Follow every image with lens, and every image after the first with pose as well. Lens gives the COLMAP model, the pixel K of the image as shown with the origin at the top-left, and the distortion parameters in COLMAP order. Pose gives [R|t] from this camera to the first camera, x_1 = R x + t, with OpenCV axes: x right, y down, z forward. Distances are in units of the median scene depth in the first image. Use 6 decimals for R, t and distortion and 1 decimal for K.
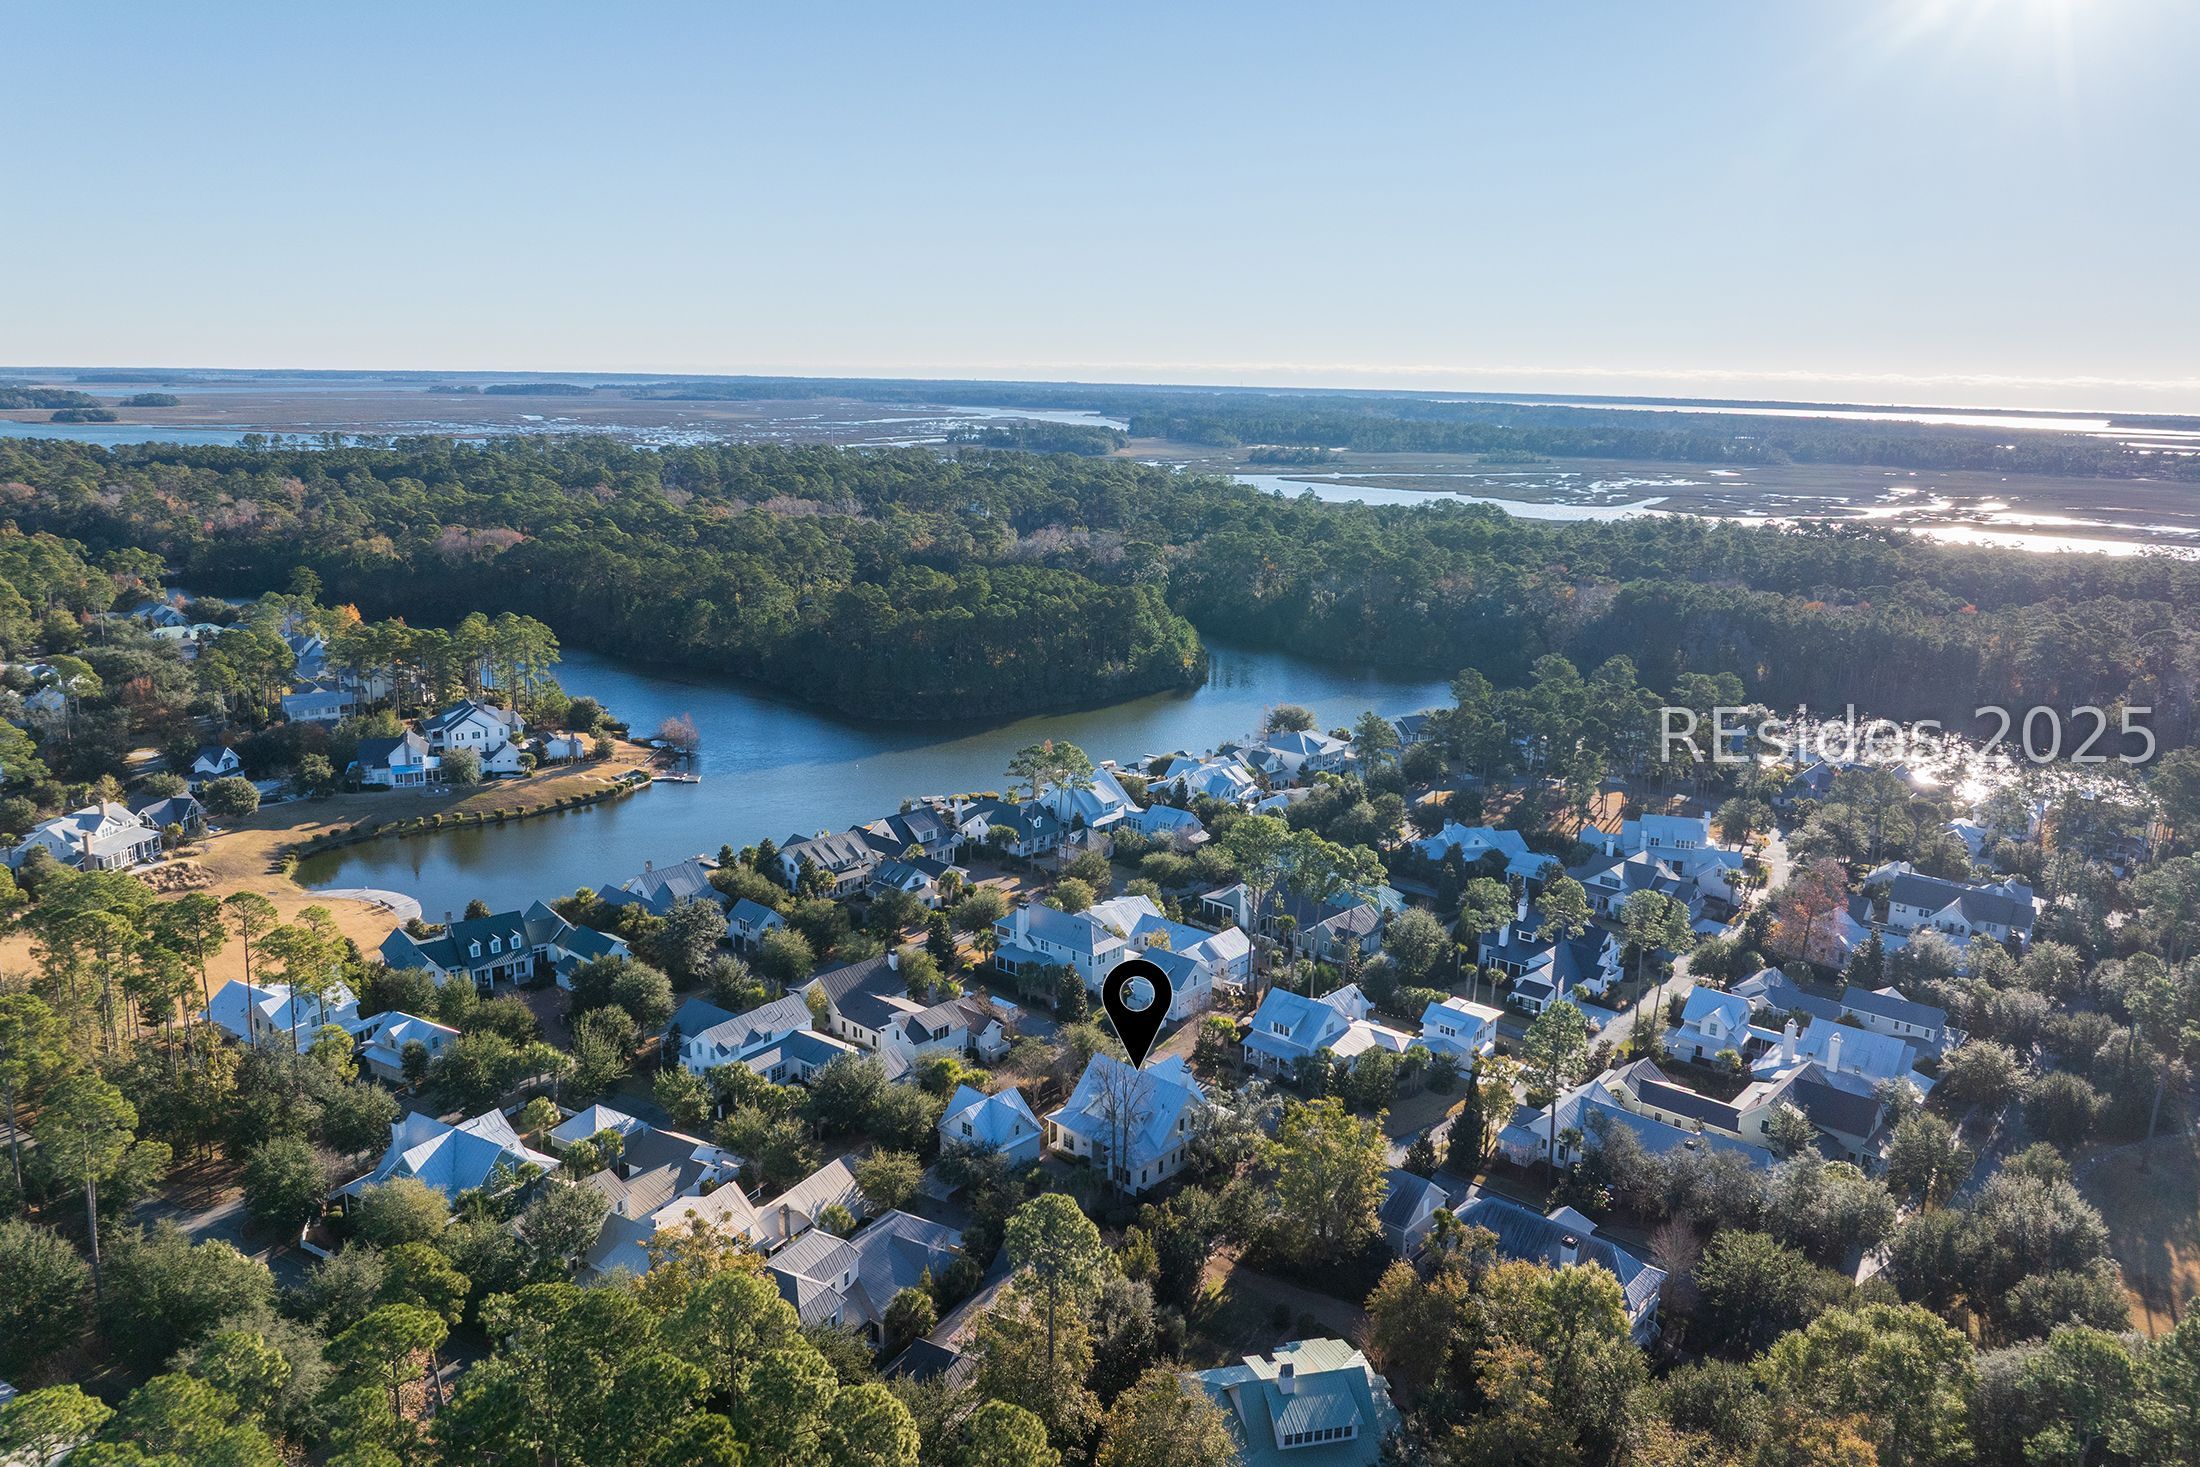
lens RADIAL K [[1540.6, 0, 1110.3], [0, 1540.6, 739.7], [0, 0, 1]] dist [-0.021302, -0.024816]
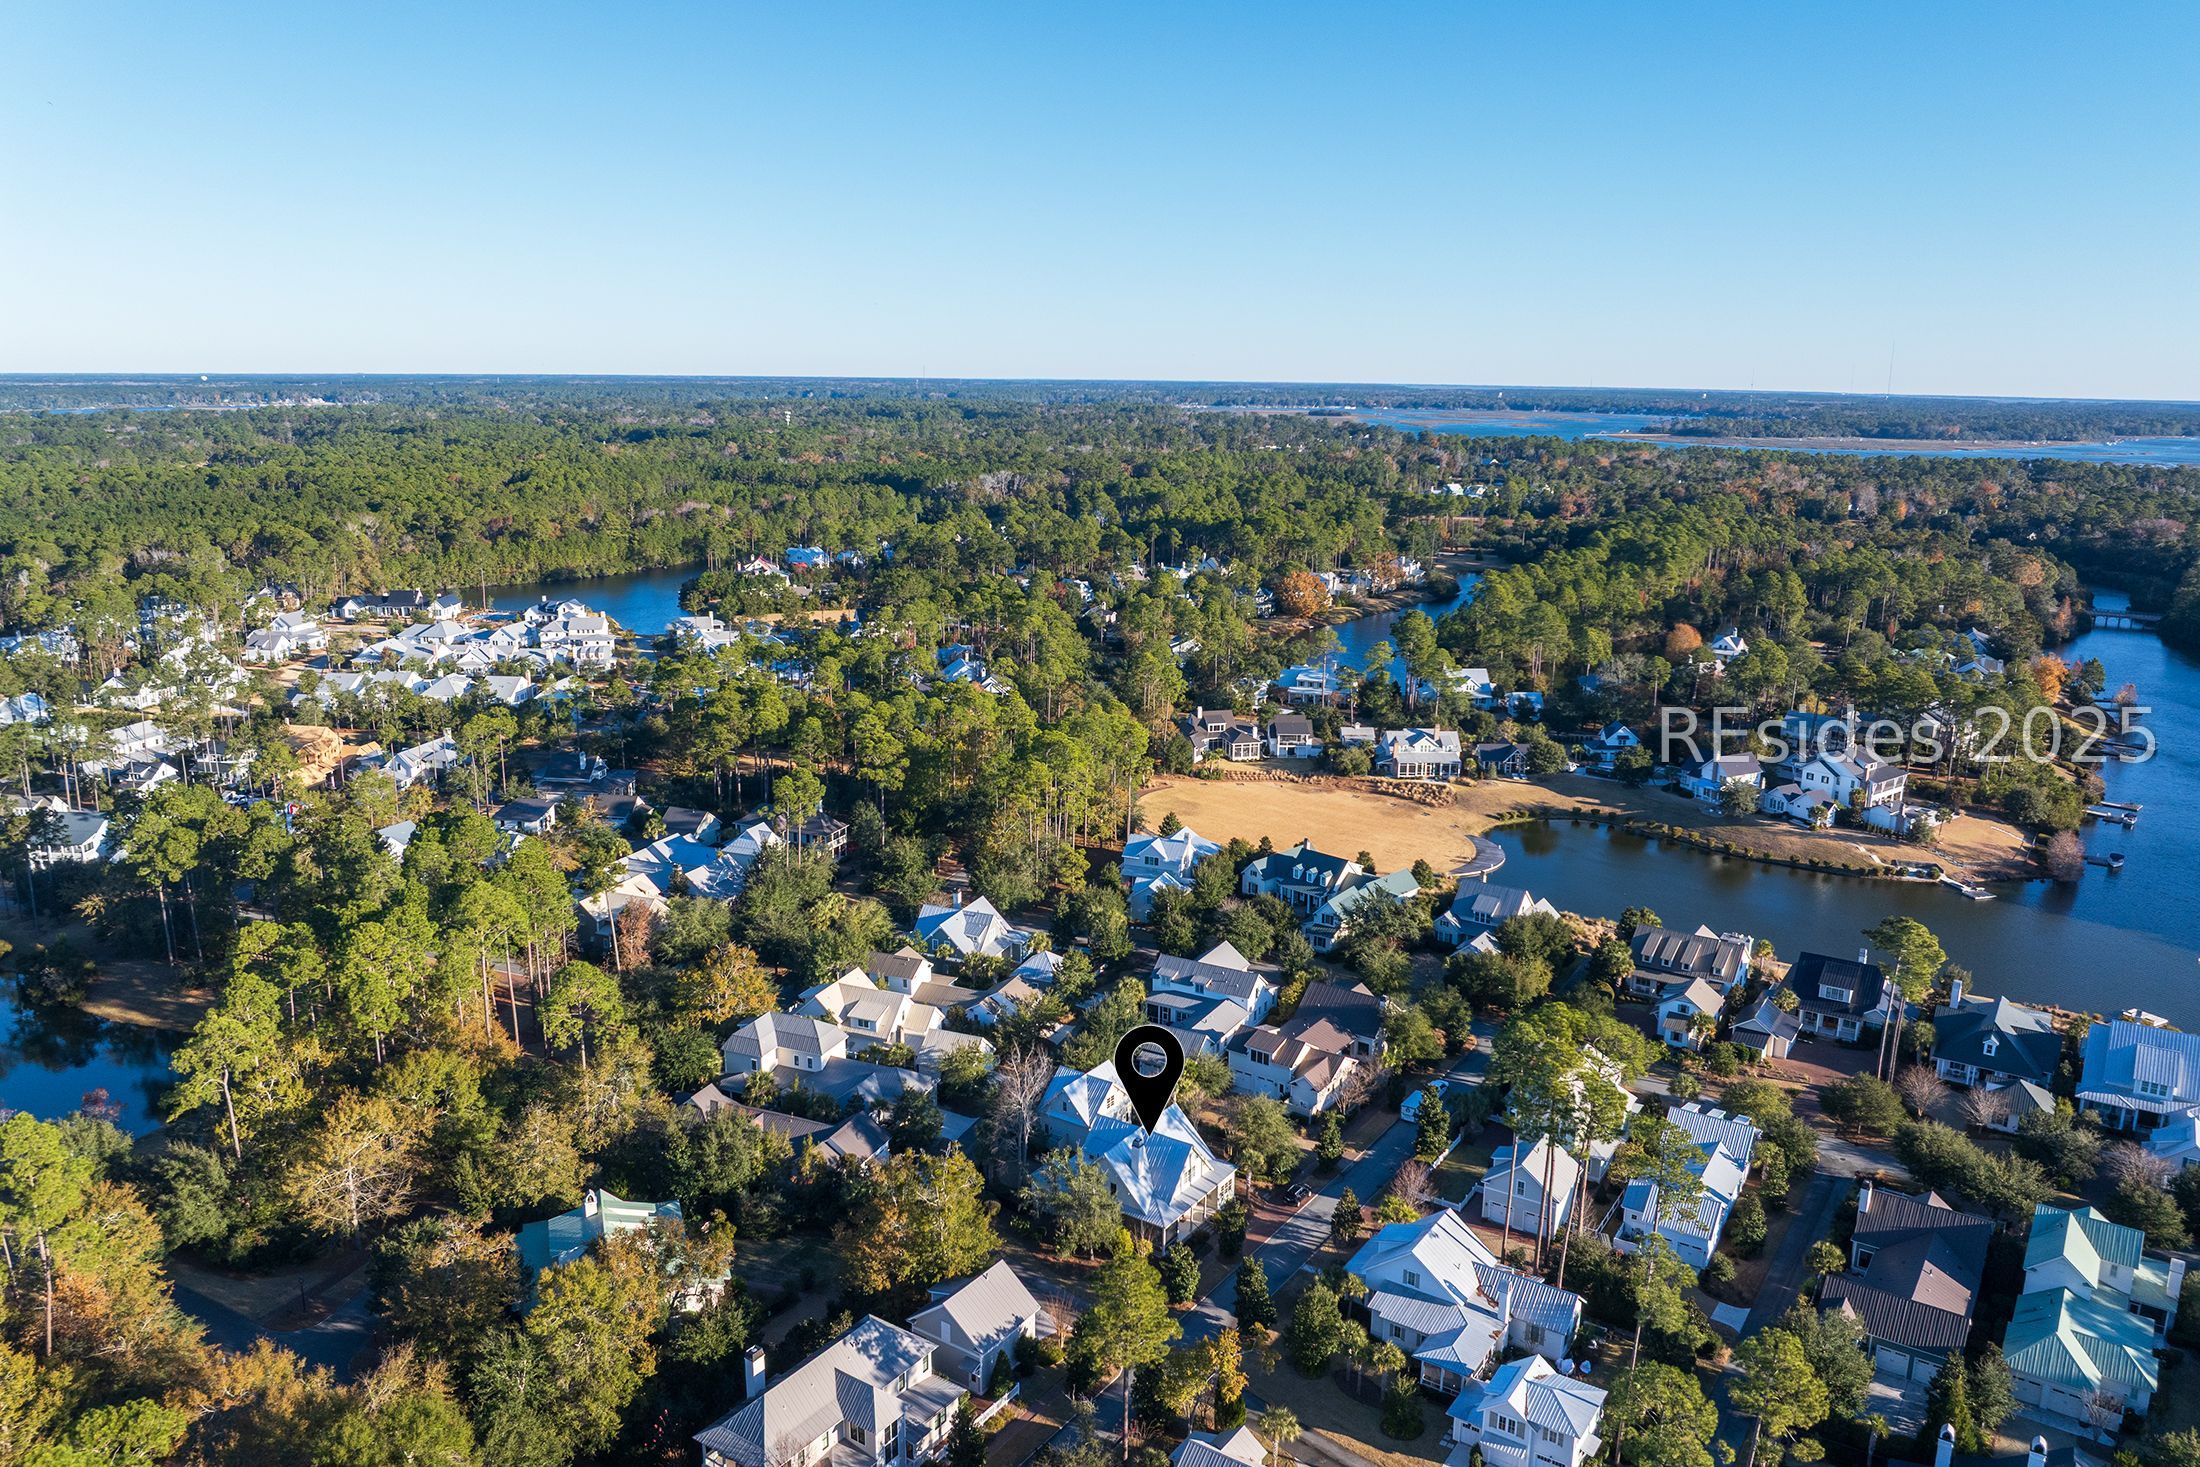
lens RADIAL K [[1540.6, 0, 1110.3], [0, 1540.6, 739.7], [0, 0, 1]] dist [-0.021302, -0.024816]
pose [[0.127380, 0.210867, -0.969180, 0.519536], [-0.237623, 0.955171, 0.176588, -0.102626], [0.962969, 0.207806, 0.171776, 0.452856]]
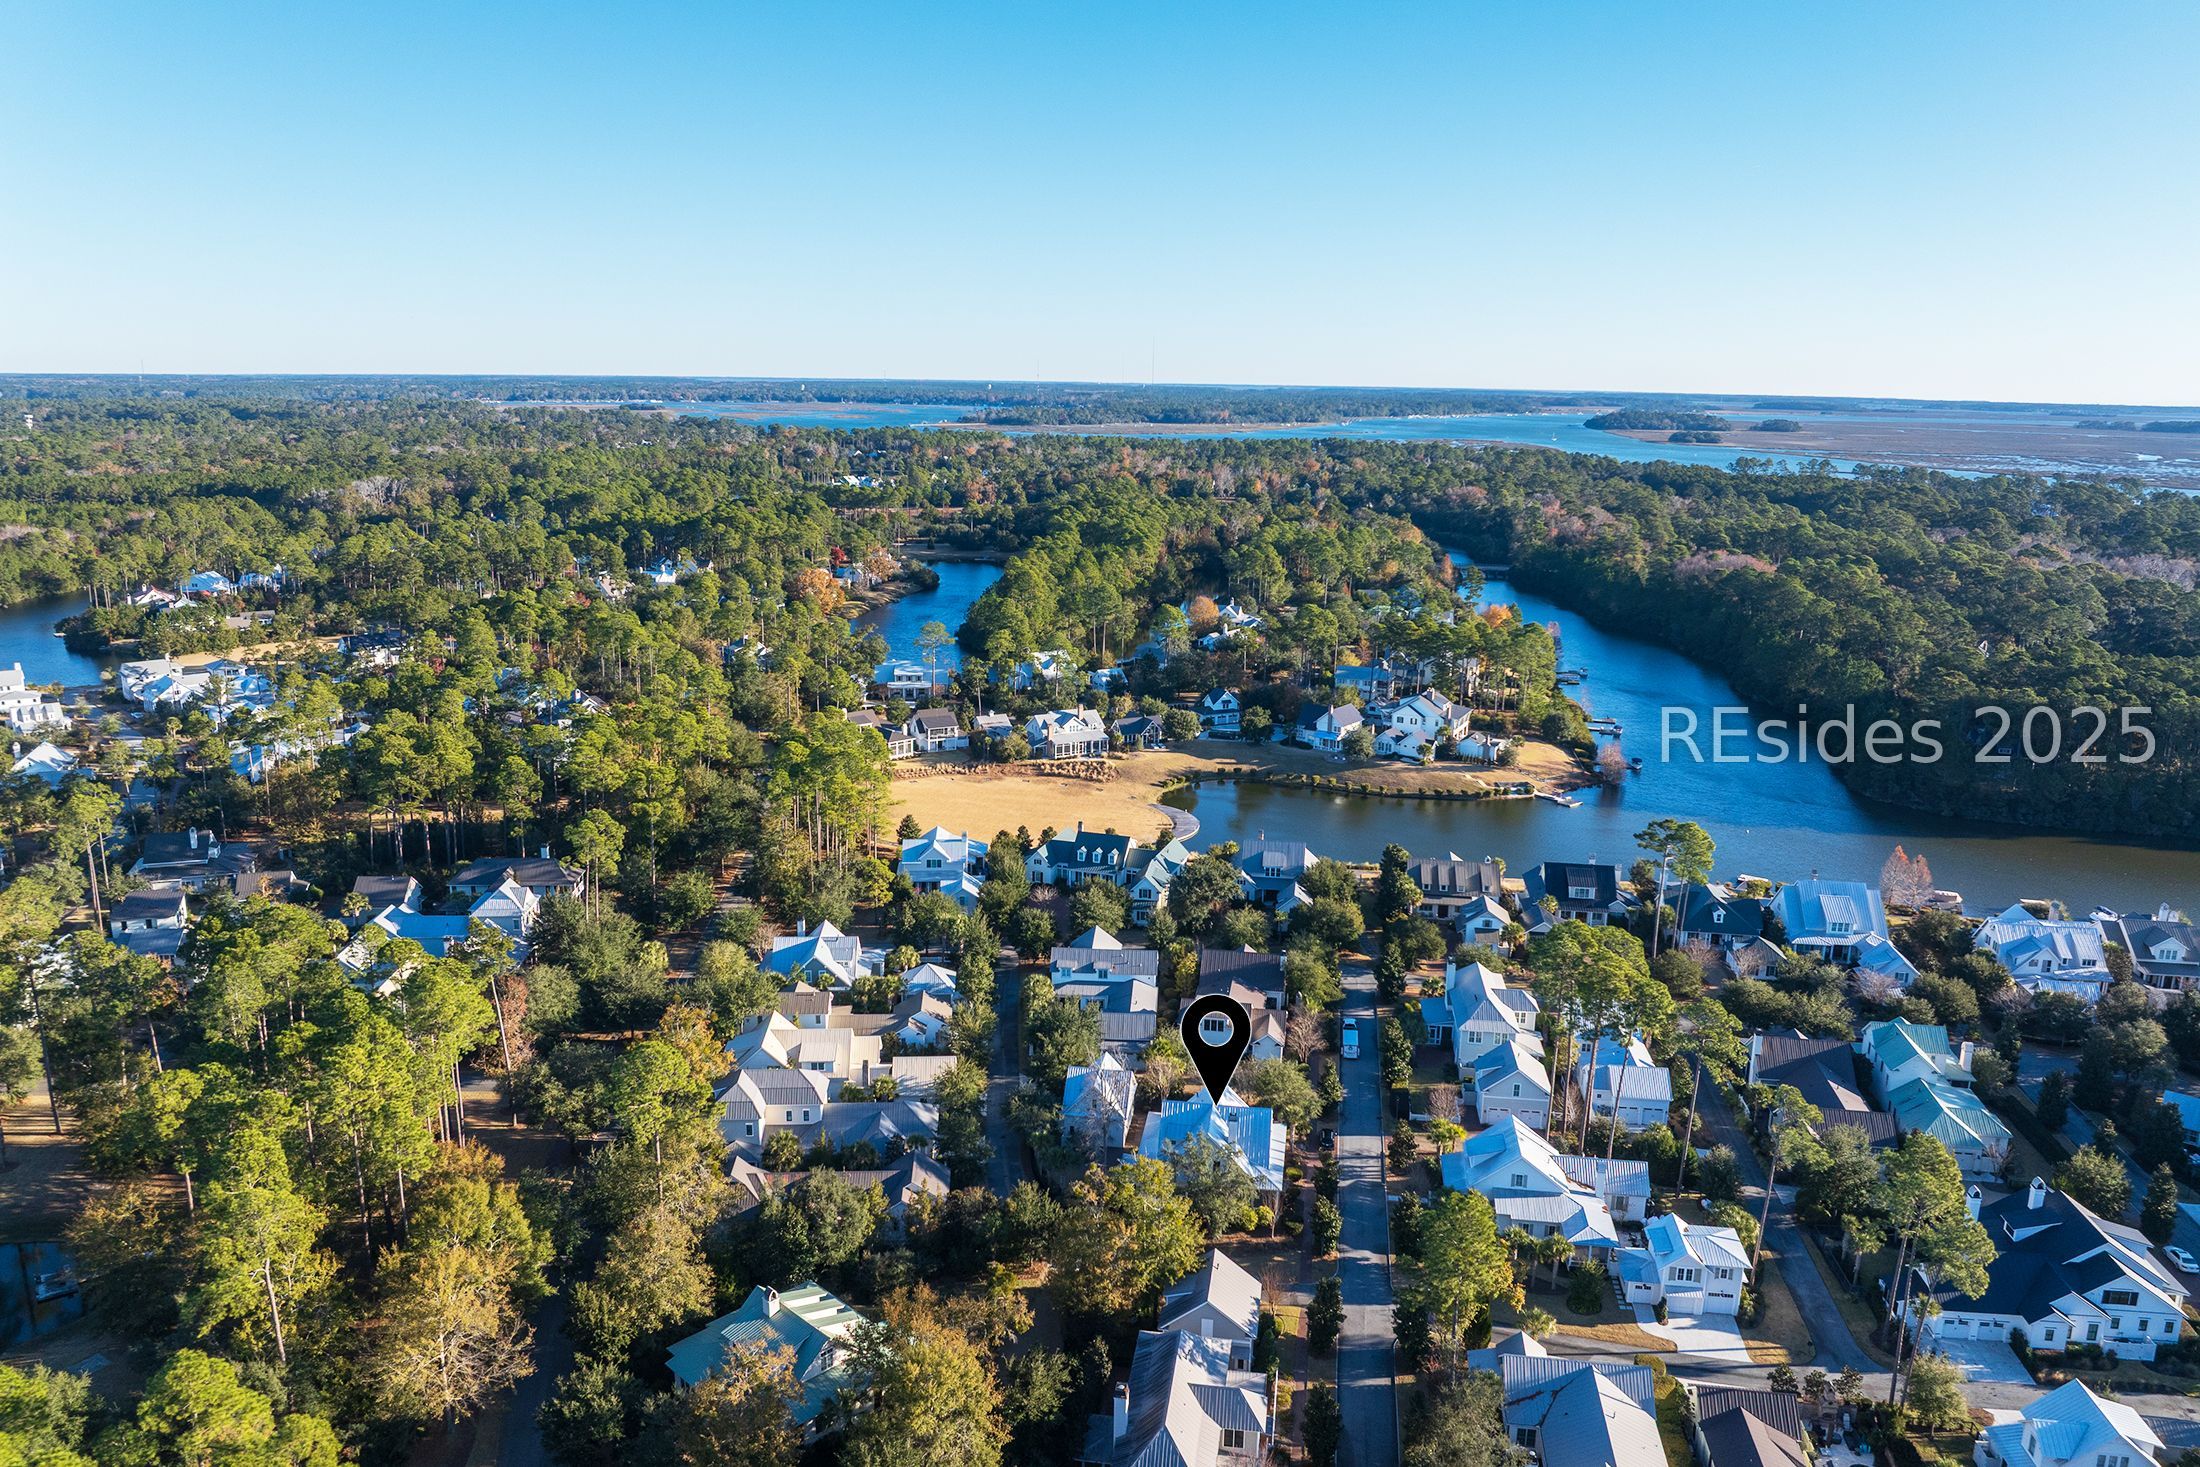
lens RADIAL K [[1540.6, 0, 1110.3], [0, 1540.6, 739.7], [0, 0, 1]] dist [-0.021302, -0.024816]
pose [[0.543910, 0.180798, -0.819435, 0.436165], [-0.196736, 0.976771, 0.084926, -0.047200], [0.815755, 0.115021, 0.566846, 0.217129]]
